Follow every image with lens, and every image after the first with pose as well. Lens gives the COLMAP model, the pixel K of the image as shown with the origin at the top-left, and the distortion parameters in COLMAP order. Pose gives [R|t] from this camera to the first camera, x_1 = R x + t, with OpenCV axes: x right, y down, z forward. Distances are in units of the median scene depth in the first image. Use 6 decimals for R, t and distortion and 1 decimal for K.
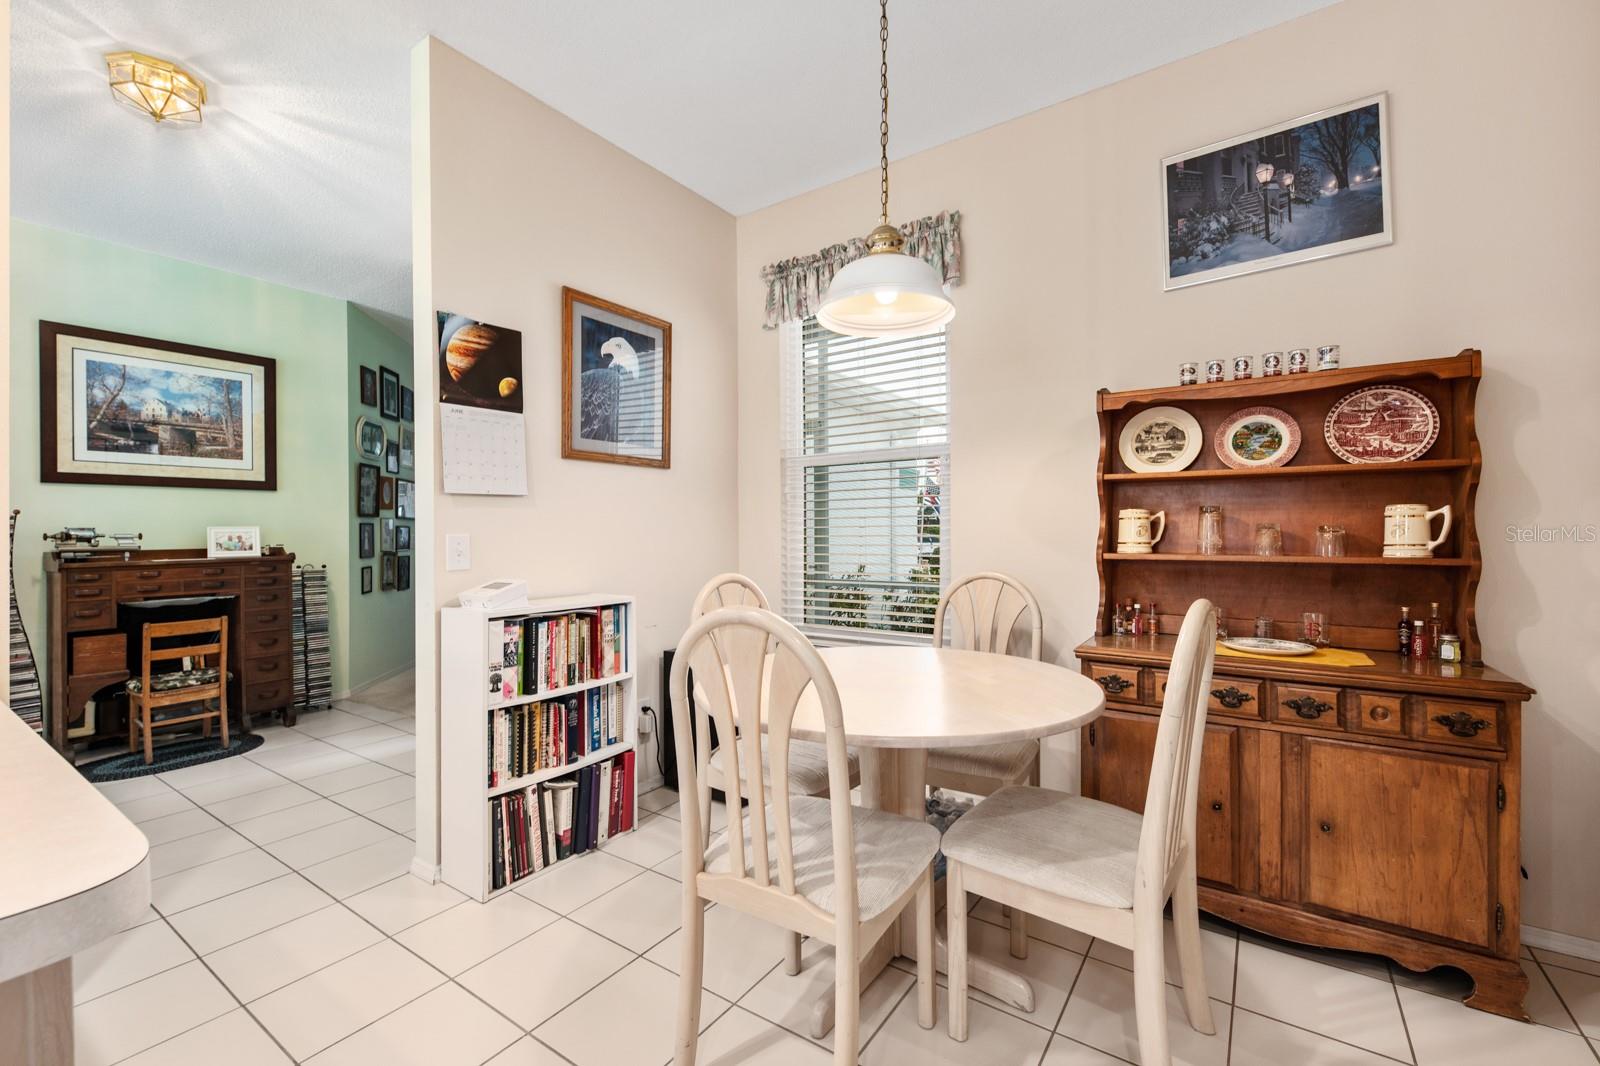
lens RADIAL K [[674.1, 0, 798.8], [0, 674.1, 531.4], [0, 0, 1]] dist [0.005953, -0.001188]
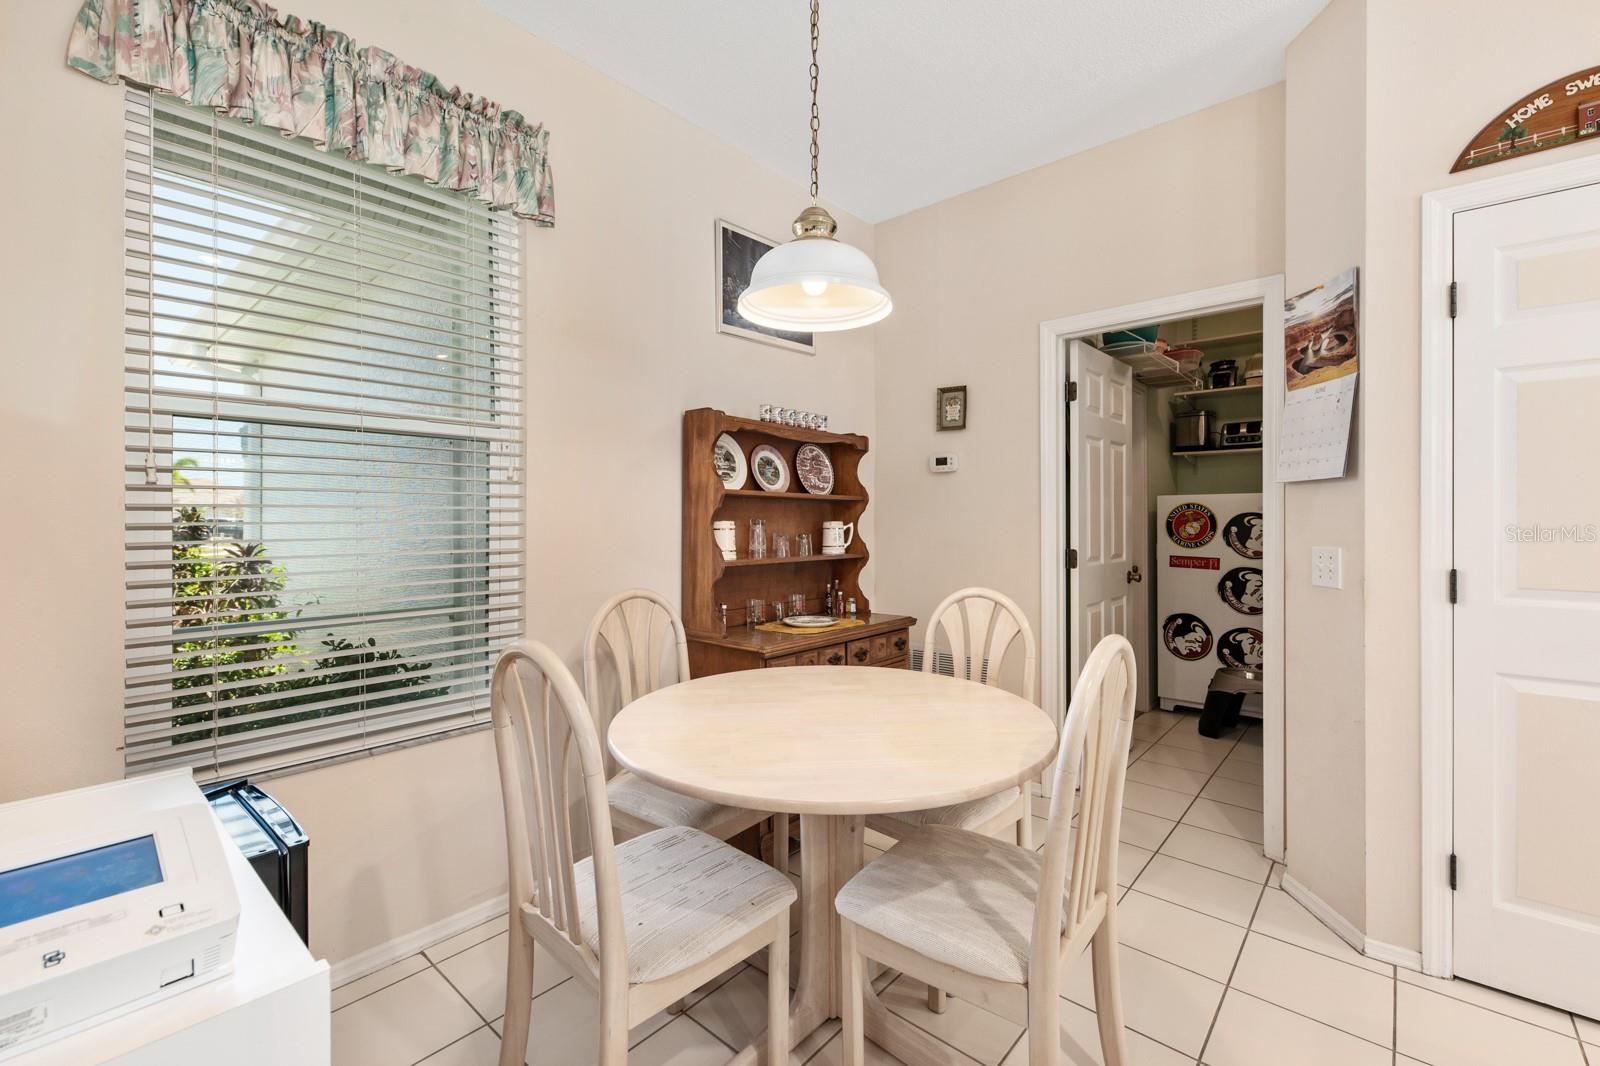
lens RADIAL K [[674.1, 0, 799.3], [0, 674.1, 520.9], [0, 0, 1]] dist [0.005953, -0.001188]
pose [[0.115632, 0.004291, 0.993283, -0.685321], [-0.002367, 0.999989, -0.004045, -0.031739], [-0.993289, -0.001883, 0.115641, 0.842081]]
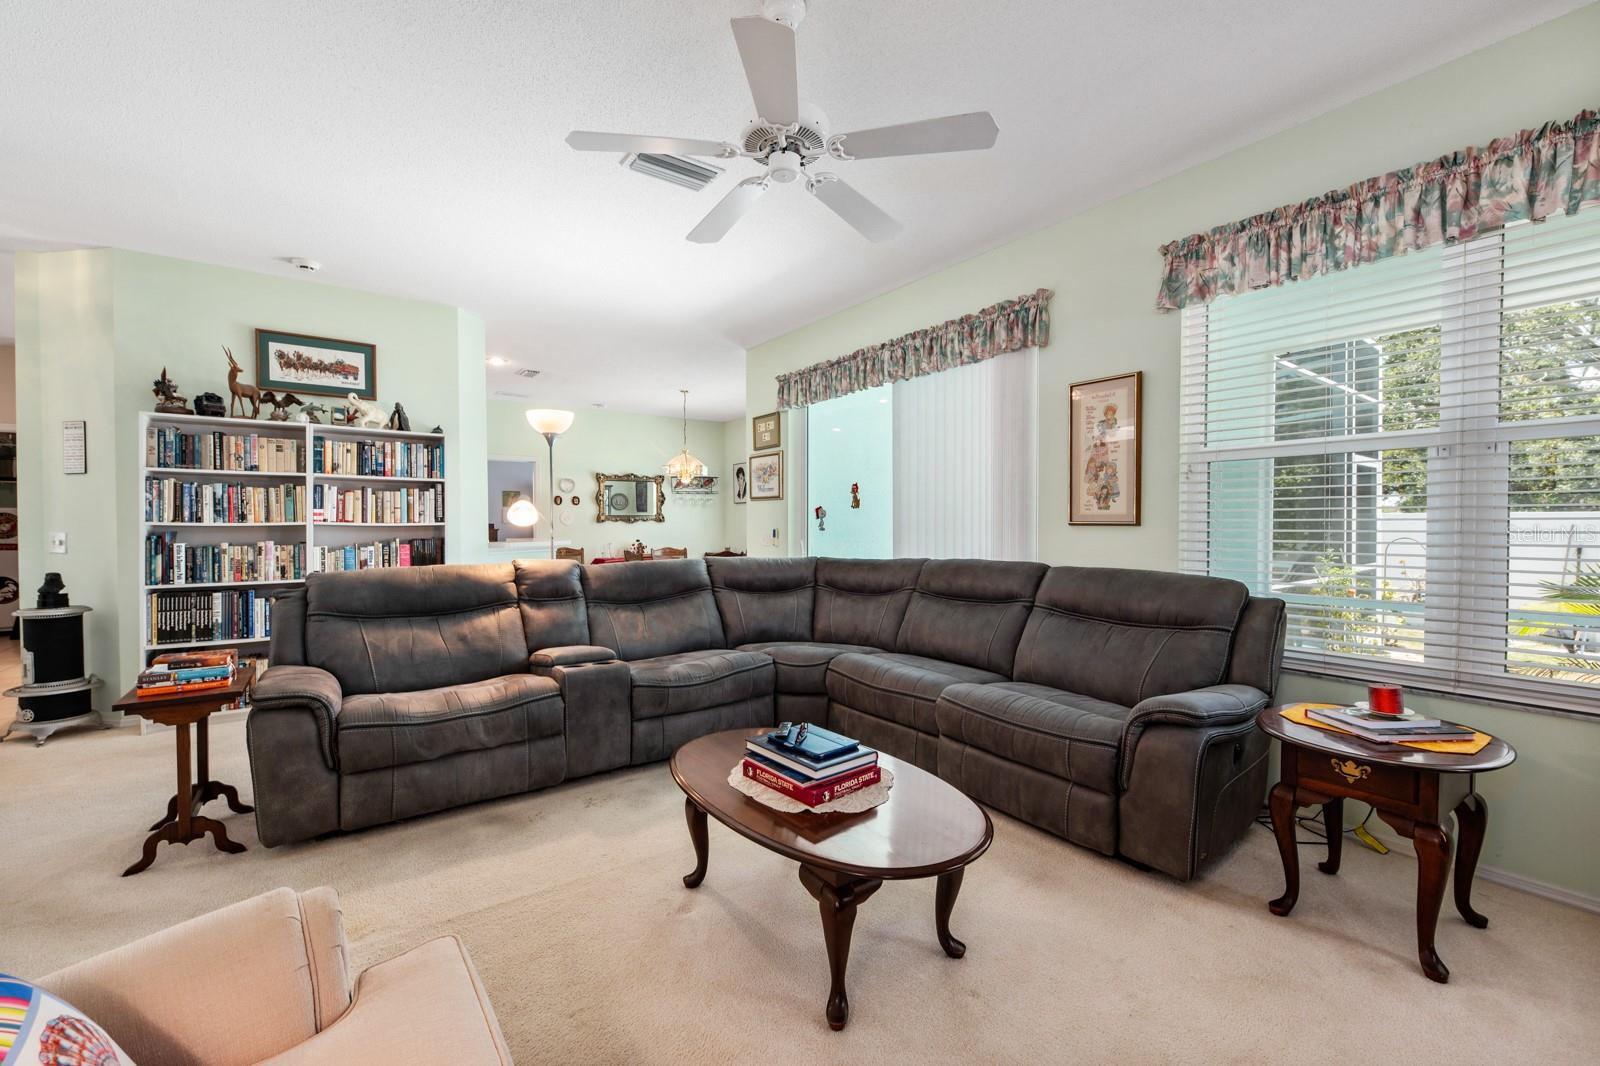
lens RADIAL K [[674.1, 0, 807.4], [0, 674.1, 535.2], [0, 0, 1]] dist [0.005953, -0.001188]
pose [[-0.944653, 0.000386, 0.328071, -3.636221], [0.004441, 0.999923, 0.011614, 0.001588], [-0.328041, 0.012428, -0.944582, 1.867251]]
